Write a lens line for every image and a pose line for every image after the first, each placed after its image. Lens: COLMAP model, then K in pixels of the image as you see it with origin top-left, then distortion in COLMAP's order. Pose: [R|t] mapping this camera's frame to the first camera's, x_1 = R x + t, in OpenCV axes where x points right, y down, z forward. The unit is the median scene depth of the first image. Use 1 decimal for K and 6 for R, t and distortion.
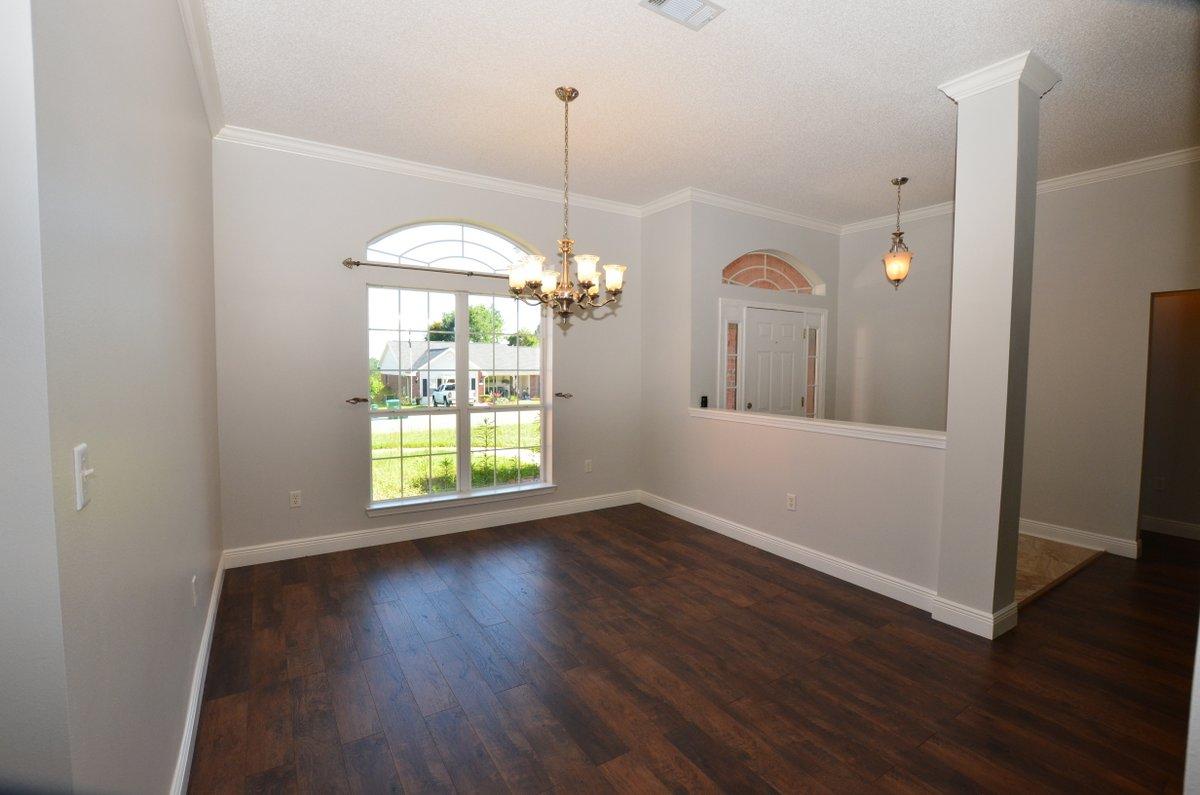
lens RADIAL K [[527.9, 0, 605.7], [0, 527.9, 397.1], [0, 0, 1]] dist [-0.039787, 0.006370]
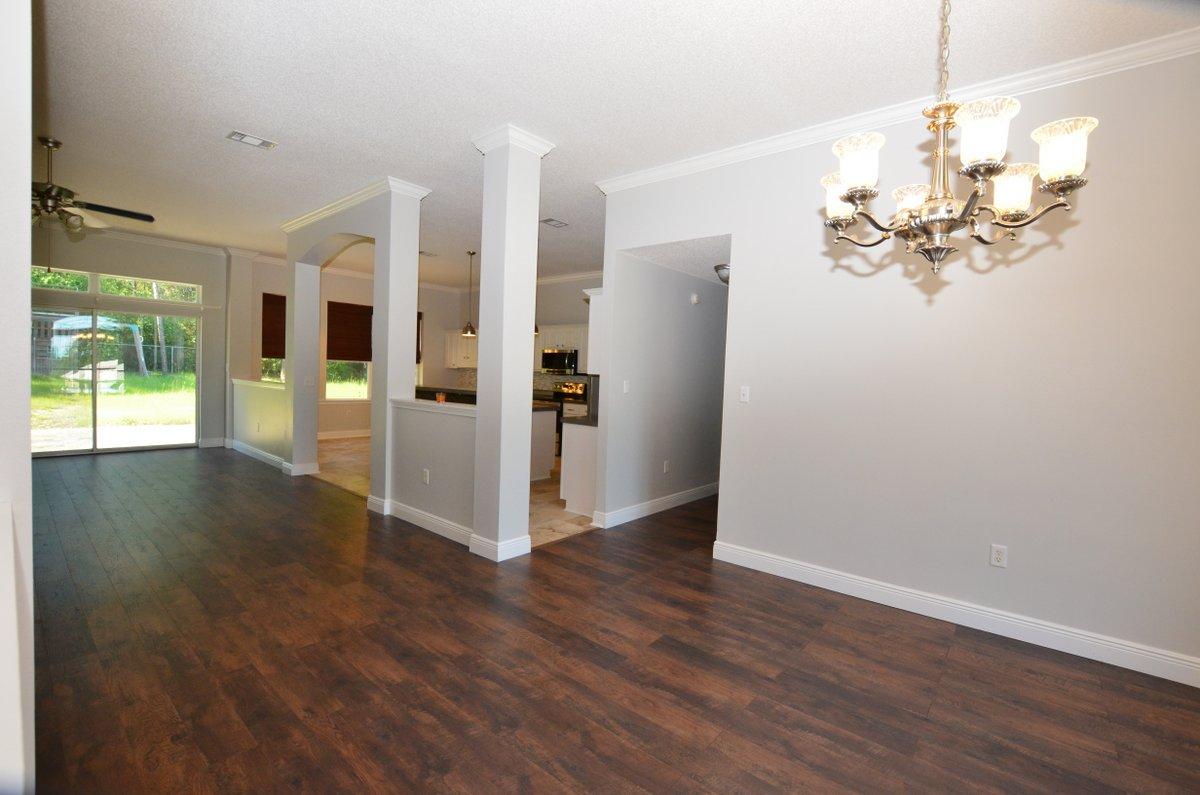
lens RADIAL K [[538.4, 0, 602.1], [0, 538.4, 391.0], [0, 0, 1]] dist [0.000119, -0.008140]
pose [[-0.956120, -0.035576, -0.290806, 0.504712], [-0.066551, 0.993025, 0.097325, -0.082875], [0.285315, 0.112408, -0.951819, 1.907845]]
